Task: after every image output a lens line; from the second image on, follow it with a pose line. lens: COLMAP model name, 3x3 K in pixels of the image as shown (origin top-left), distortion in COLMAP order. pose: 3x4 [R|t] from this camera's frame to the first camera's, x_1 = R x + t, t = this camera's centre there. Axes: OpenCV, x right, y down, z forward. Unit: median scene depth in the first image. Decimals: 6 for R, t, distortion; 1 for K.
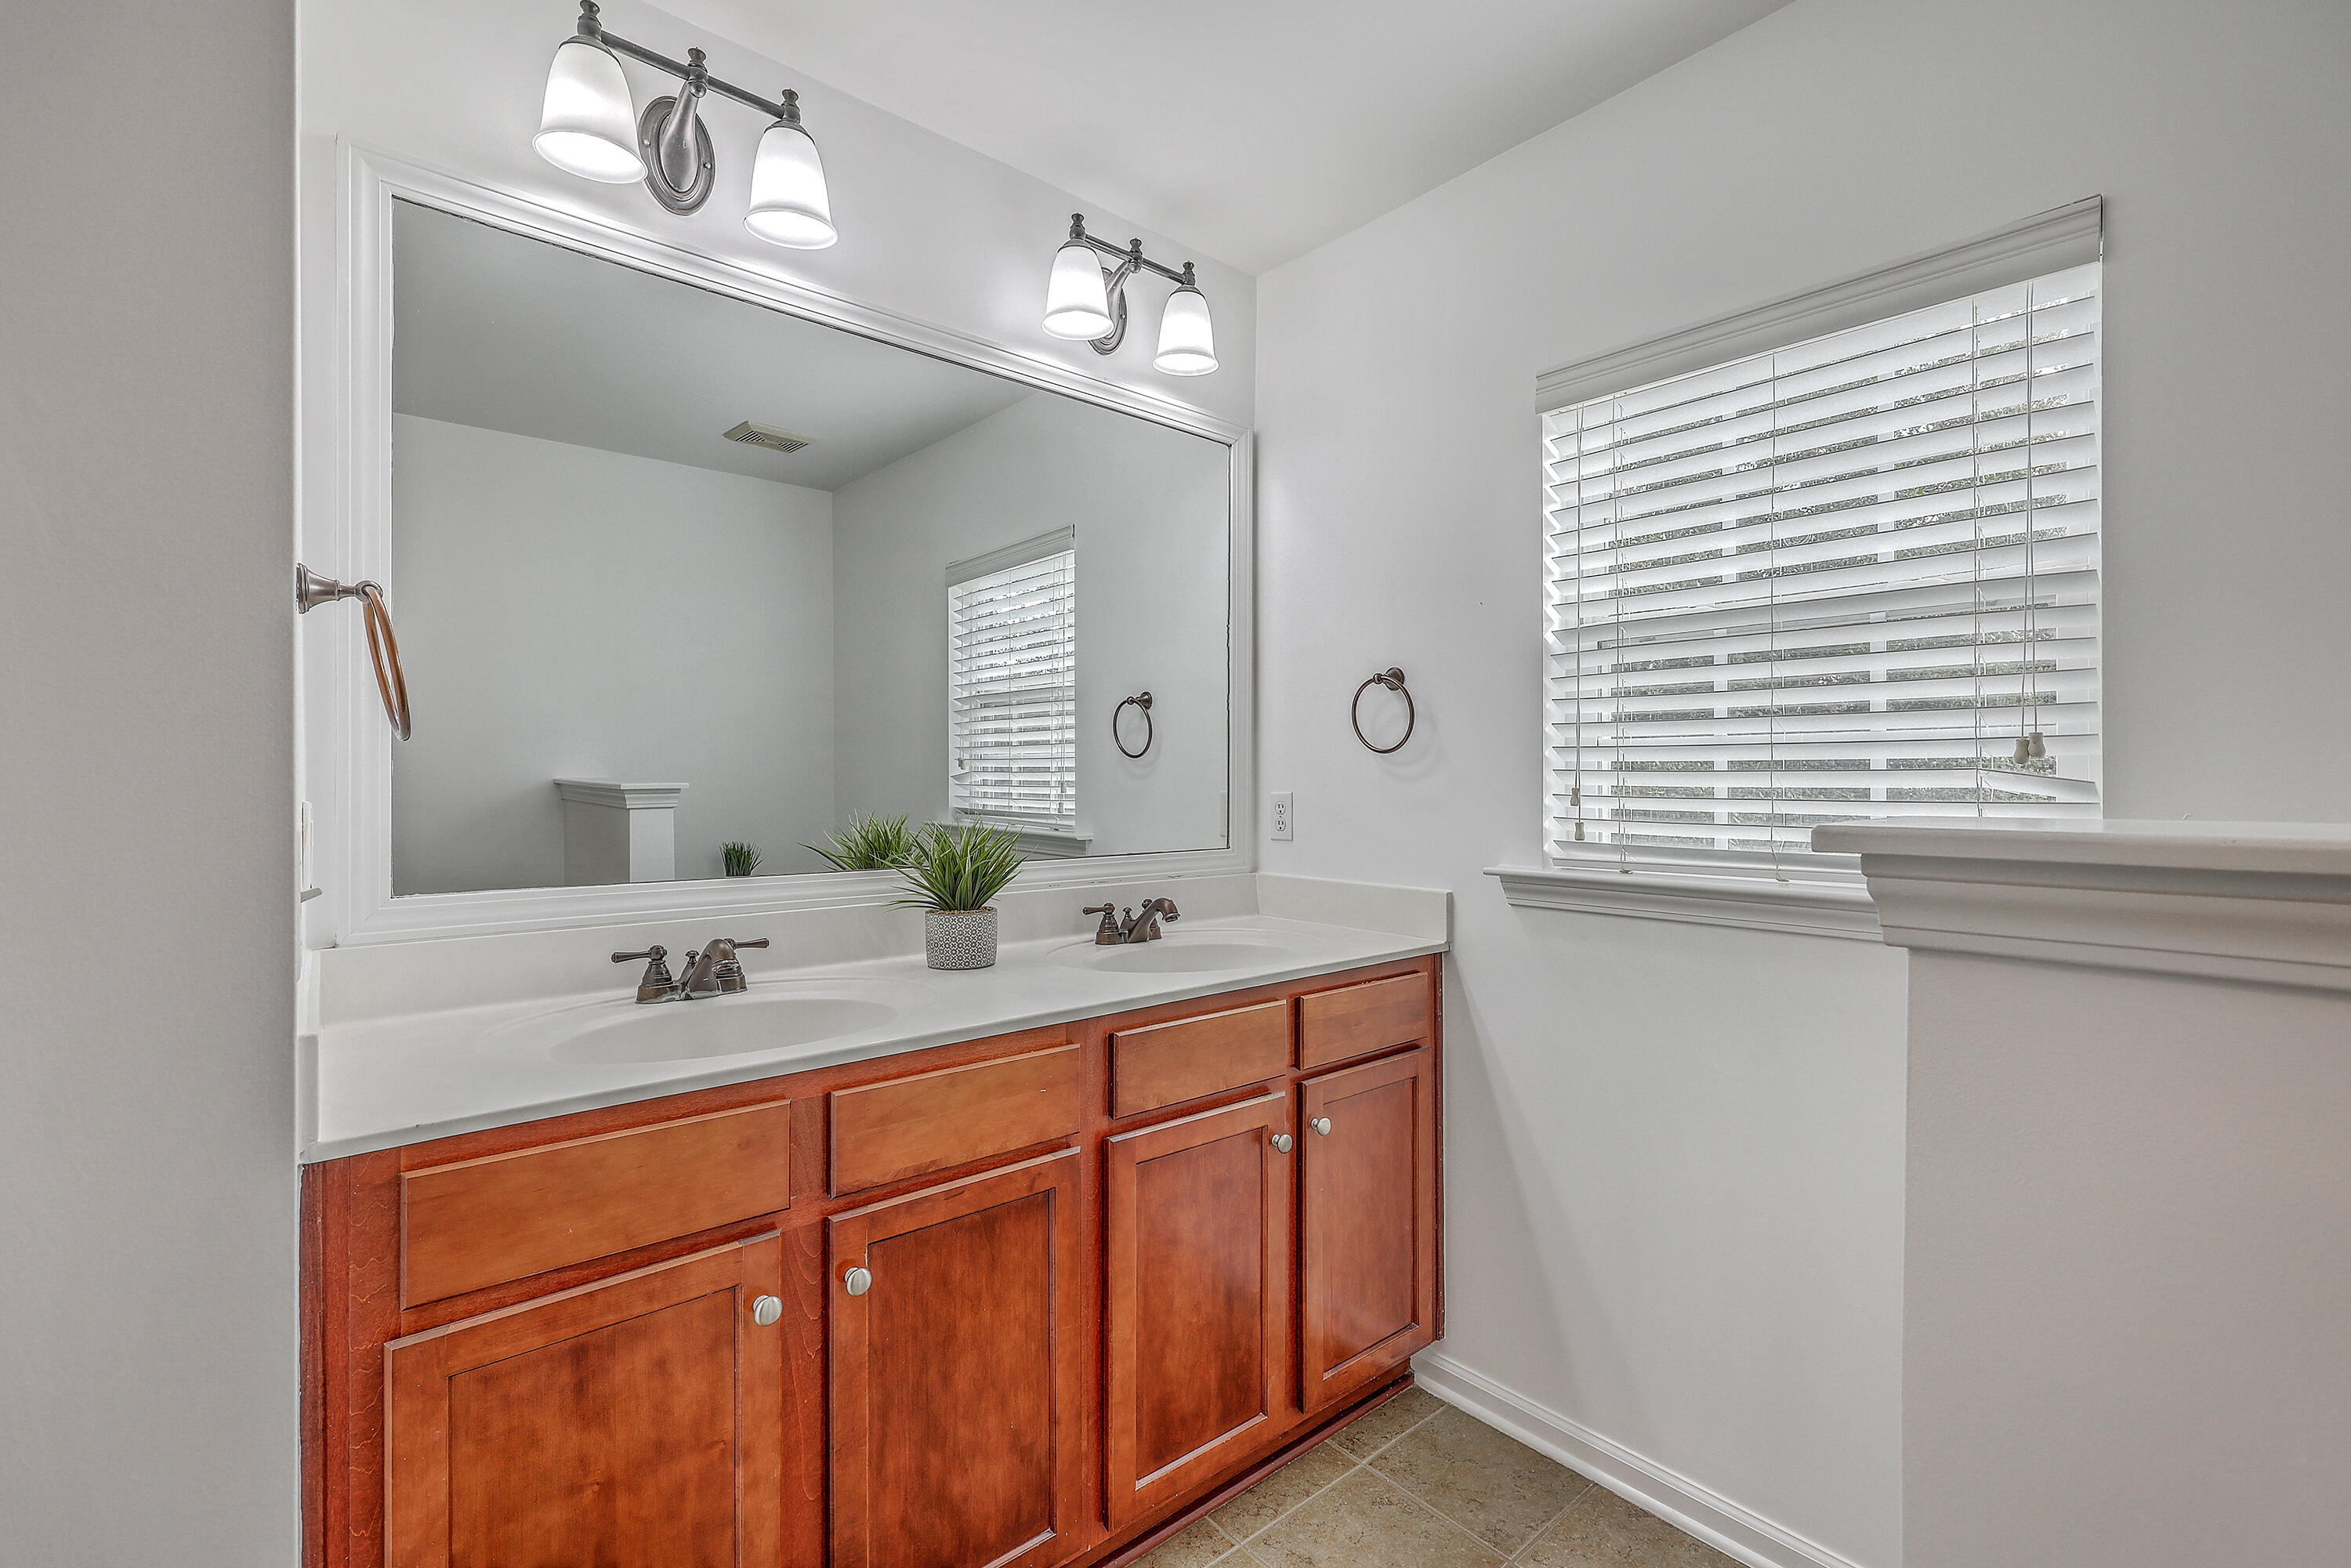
lens RADIAL K [[1038.7, 0, 1181.7], [0, 1038.7, 785.8], [0, 0, 1]] dist [0.005545, -0.000722]
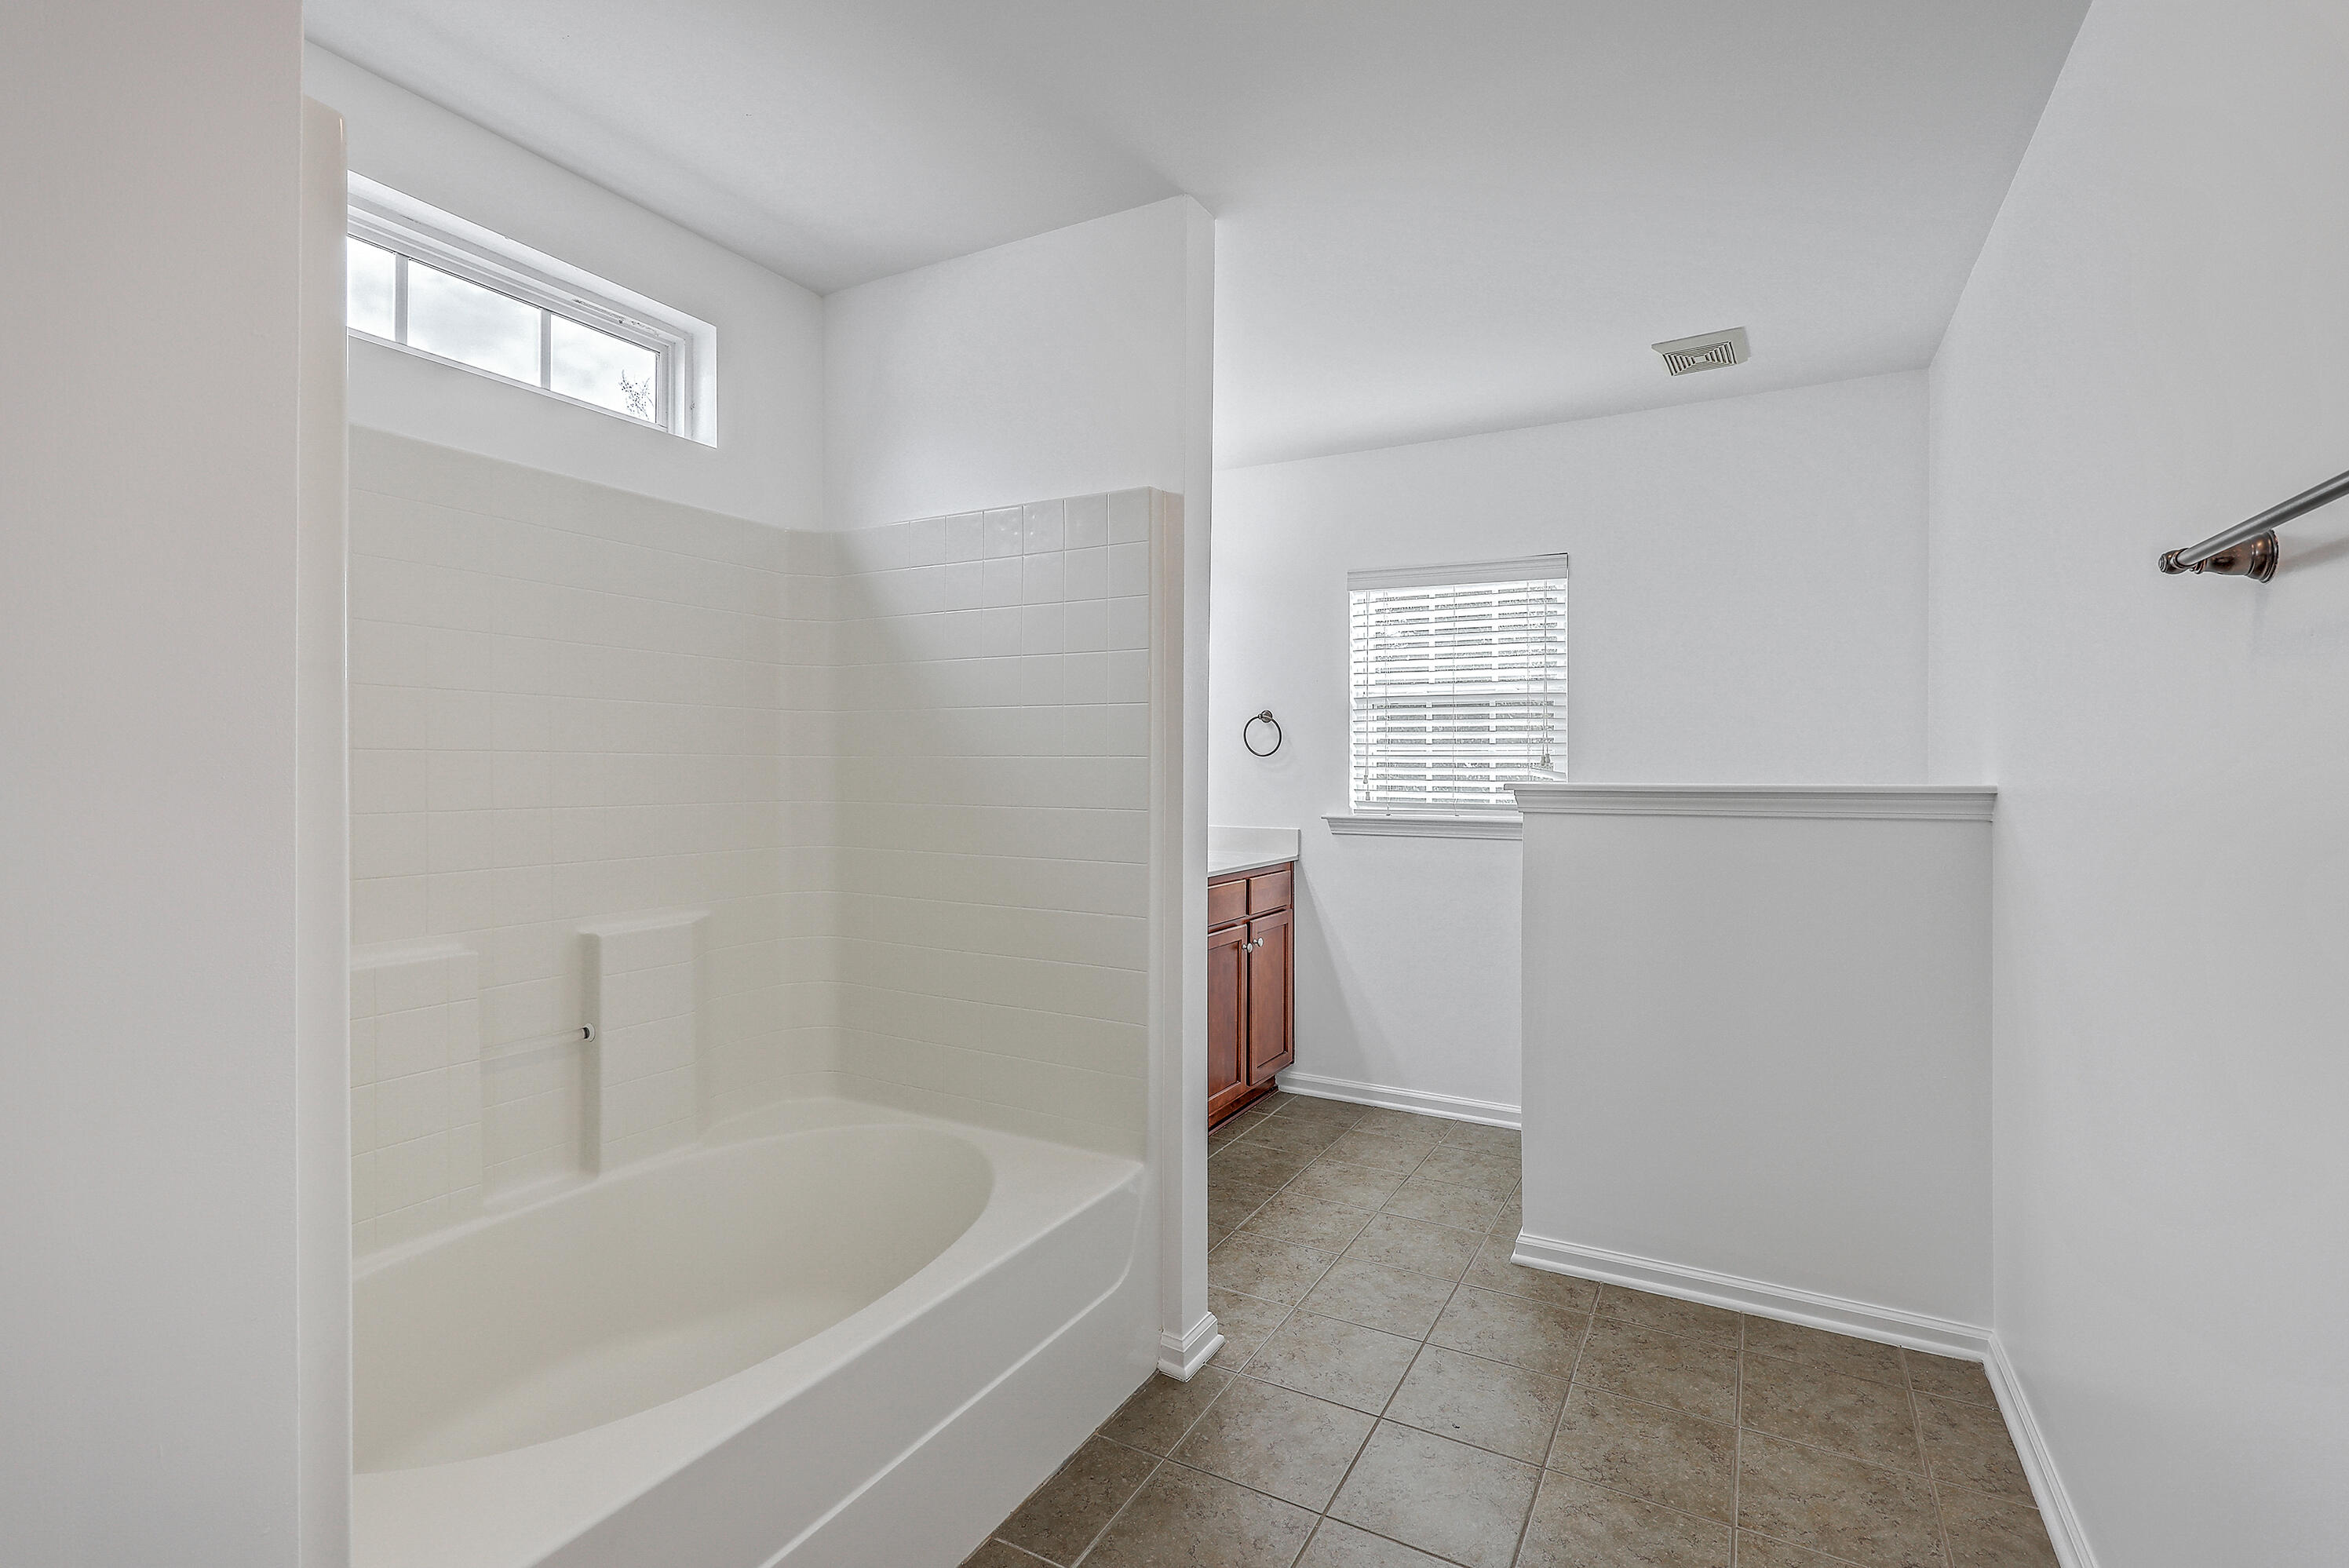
lens RADIAL K [[1083.4, 0, 1172.4], [0, 1083.4, 776.5], [0, 0, 1]] dist [0.005844, -0.000038]
pose [[0.936834, -0.002184, 0.349768, -0.752862], [-0.000179, 0.999977, 0.006723, -0.009298], [-0.349775, -0.006361, 0.936812, -0.906564]]
